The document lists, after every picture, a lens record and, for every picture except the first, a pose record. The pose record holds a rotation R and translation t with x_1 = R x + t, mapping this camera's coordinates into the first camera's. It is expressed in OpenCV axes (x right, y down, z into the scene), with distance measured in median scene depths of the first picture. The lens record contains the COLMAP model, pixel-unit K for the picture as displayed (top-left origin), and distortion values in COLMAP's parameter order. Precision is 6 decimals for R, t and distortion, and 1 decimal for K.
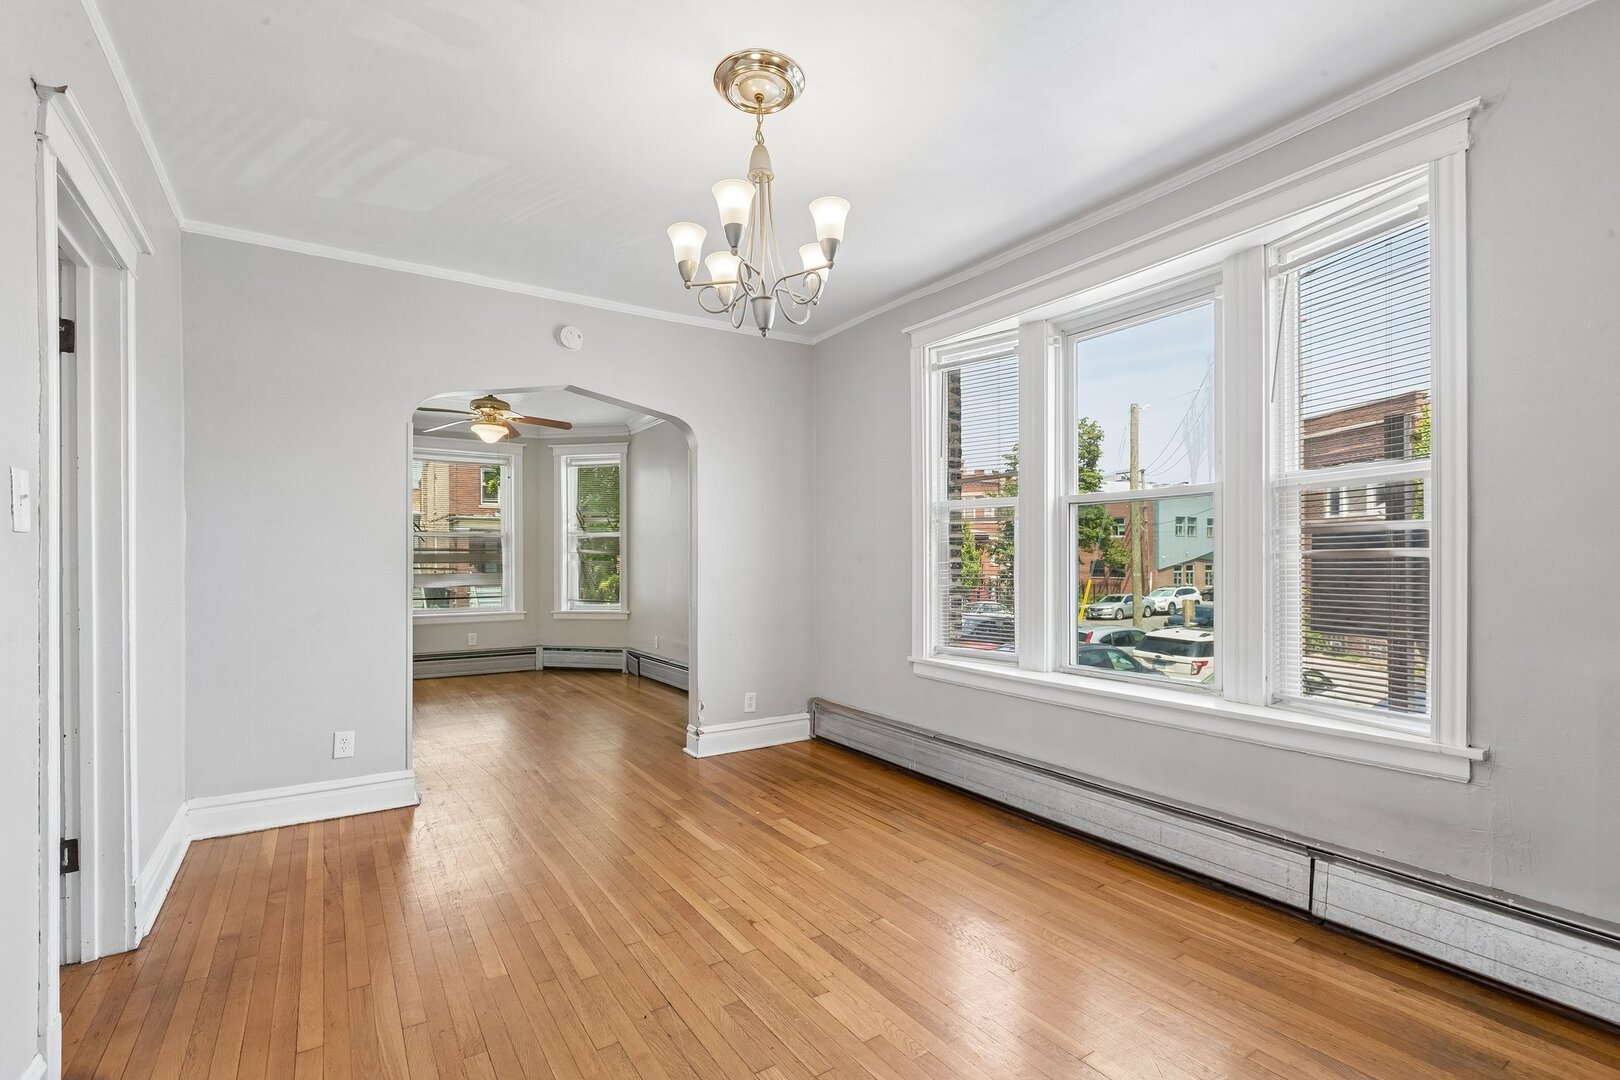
lens RADIAL K [[736.7, 0, 801.8], [0, 736.7, 552.0], [0, 0, 1]] dist [-0.001330, 0.001121]
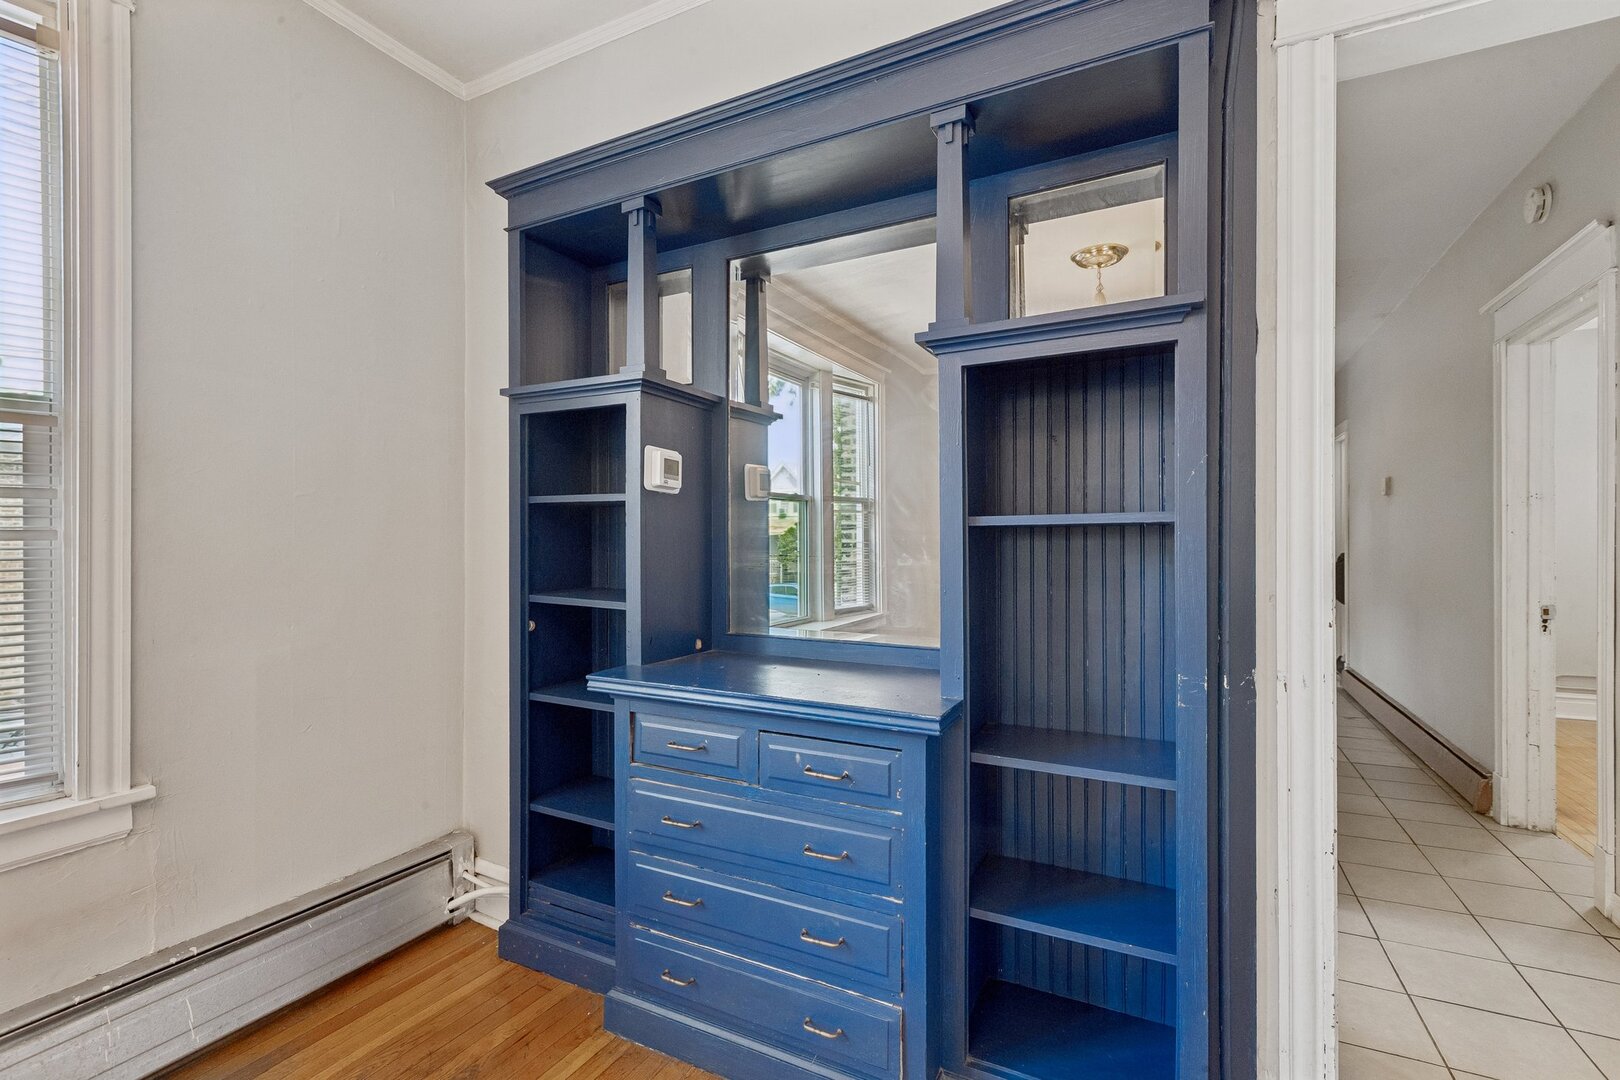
lens RADIAL K [[736.7, 0, 798.4], [0, 736.7, 540.0], [0, 0, 1]] dist [-0.001330, 0.001121]
pose [[-0.499170, 0.008939, 0.866458, -0.025938], [-0.001783, 0.999934, -0.011343, 0.003421], [-0.866502, -0.007207, -0.499121, 0.187443]]
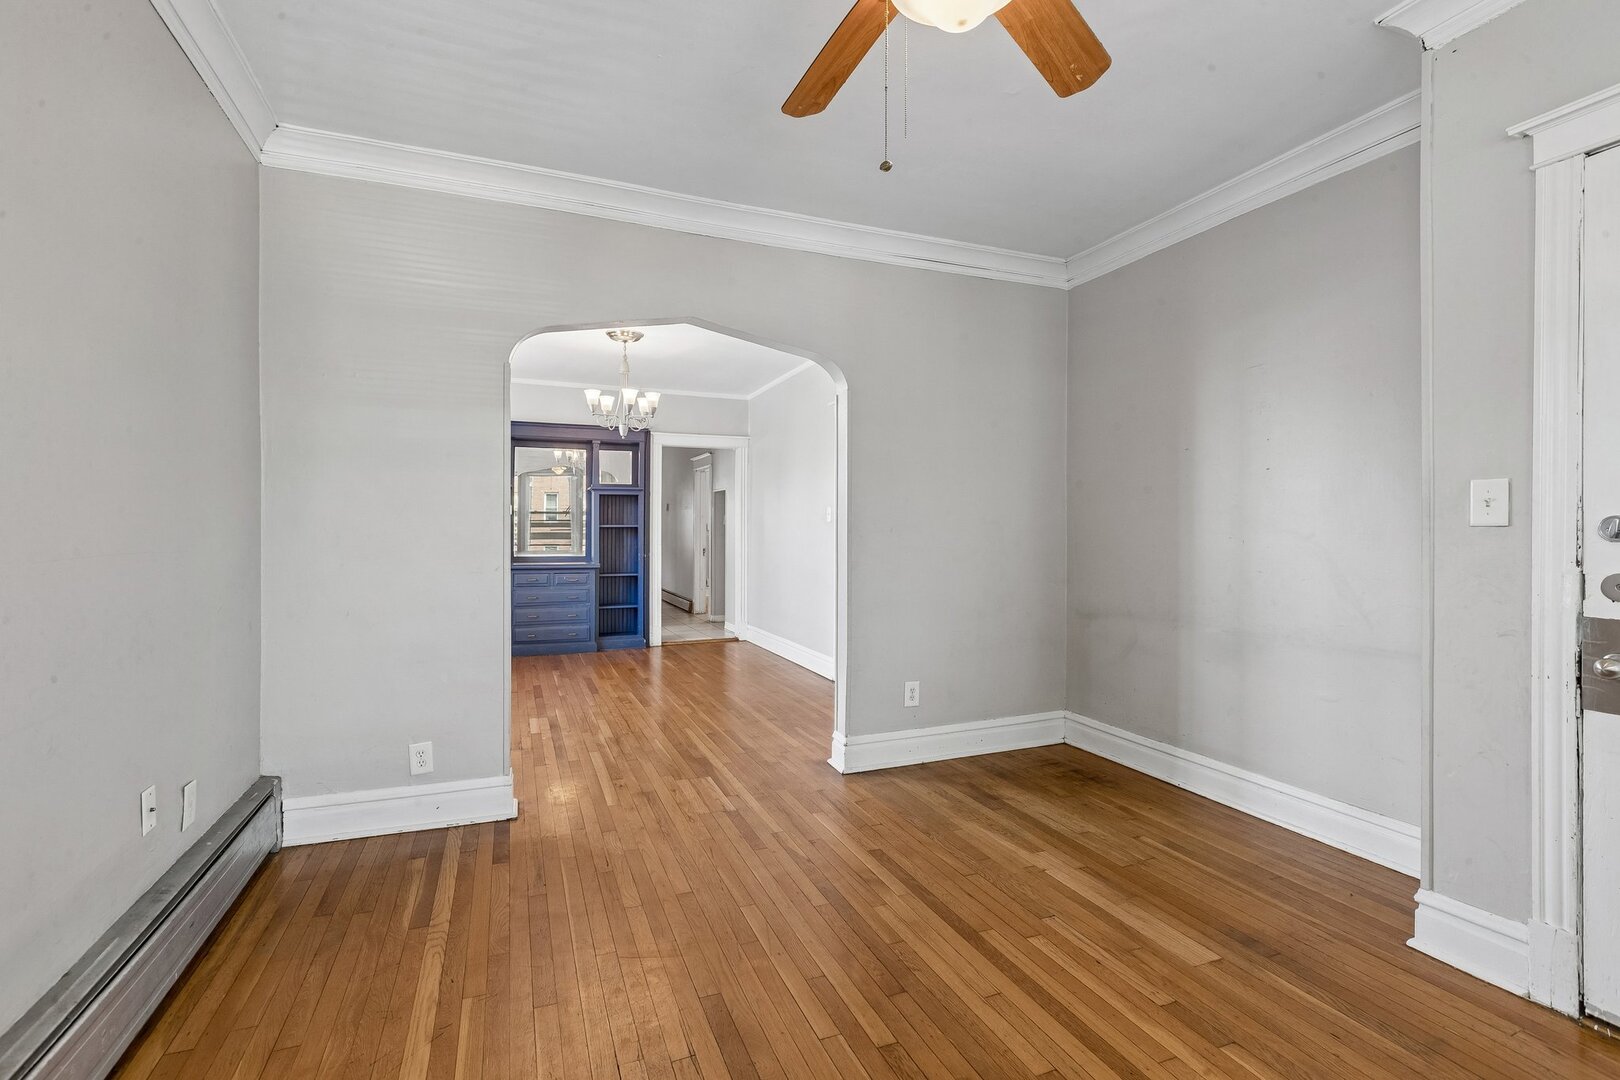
lens RADIAL K [[736.7, 0, 807.8], [0, 736.7, 539.3], [0, 0, 1]] dist [-0.001330, 0.001121]
pose [[-0.983212, -0.001283, 0.182460, -0.279463], [-0.001047, 0.999998, 0.001390, 0.010155], [-0.182461, 0.001176, -0.983212, 0.843285]]
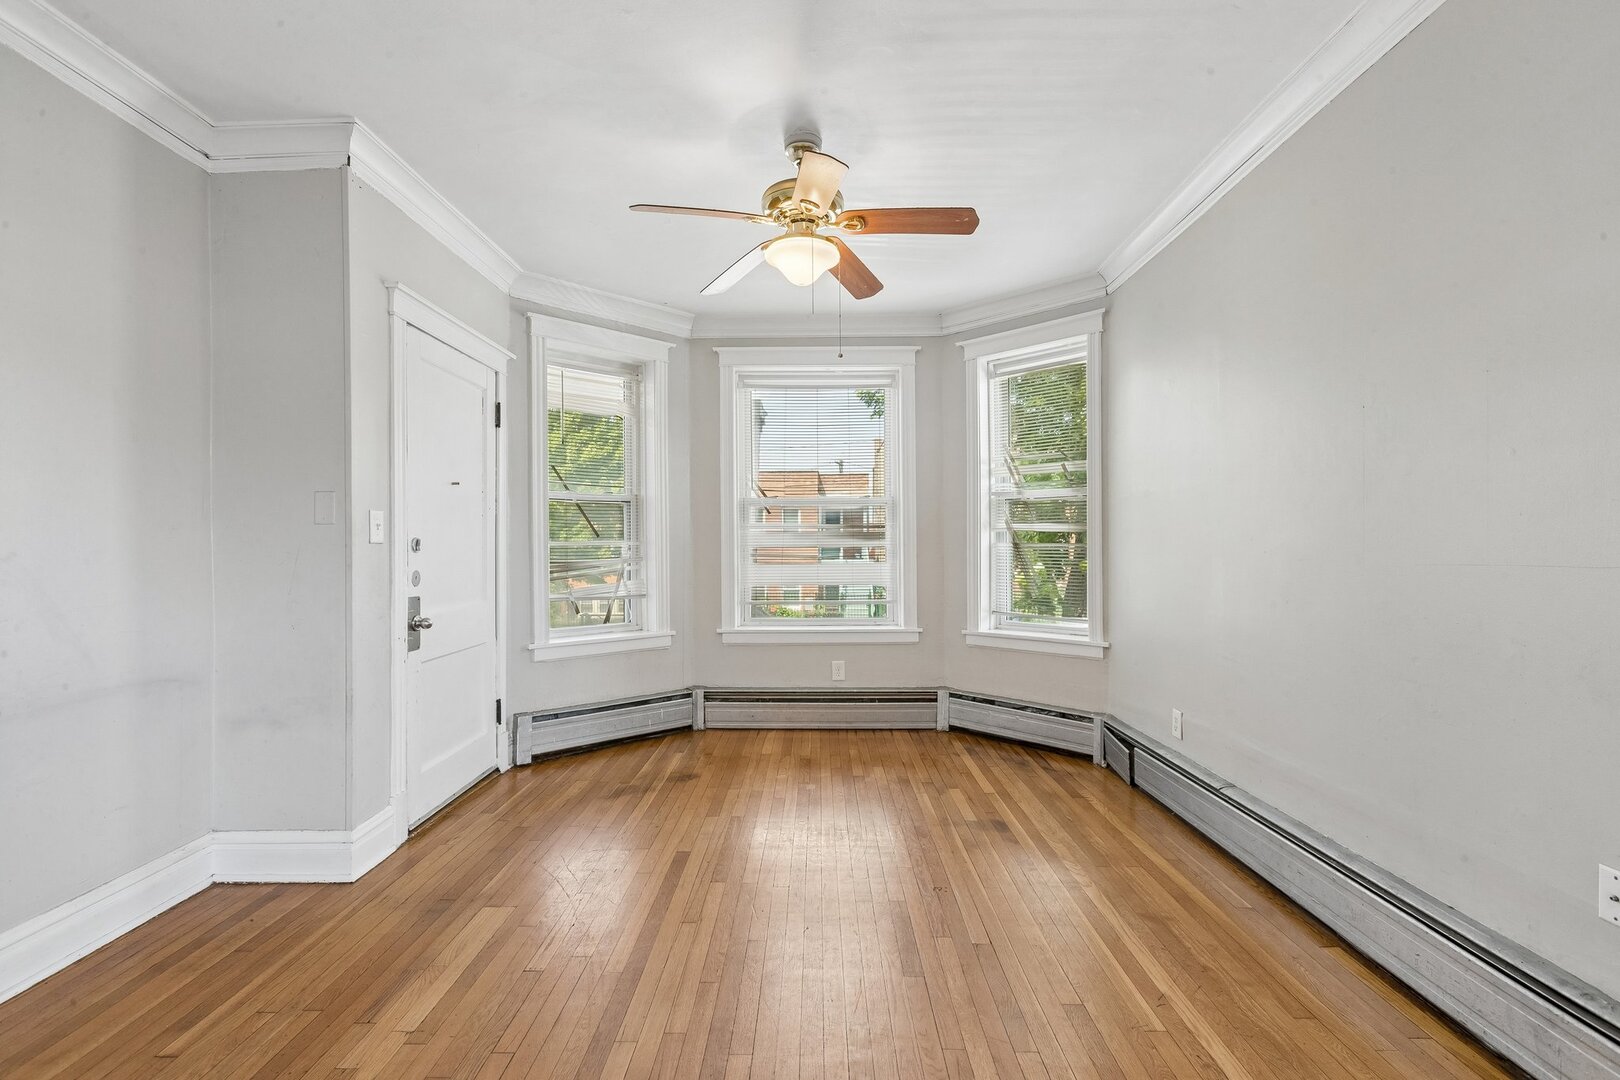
lens RADIAL K [[736.7, 0, 804.7], [0, 736.7, 551.7], [0, 0, 1]] dist [-0.001330, 0.001121]
pose [[0.834069, 0.003059, -0.551652, -0.129631], [0.009705, 0.999749, 0.020216, 0.005928], [0.551575, -0.022215, 0.833829, 0.468160]]
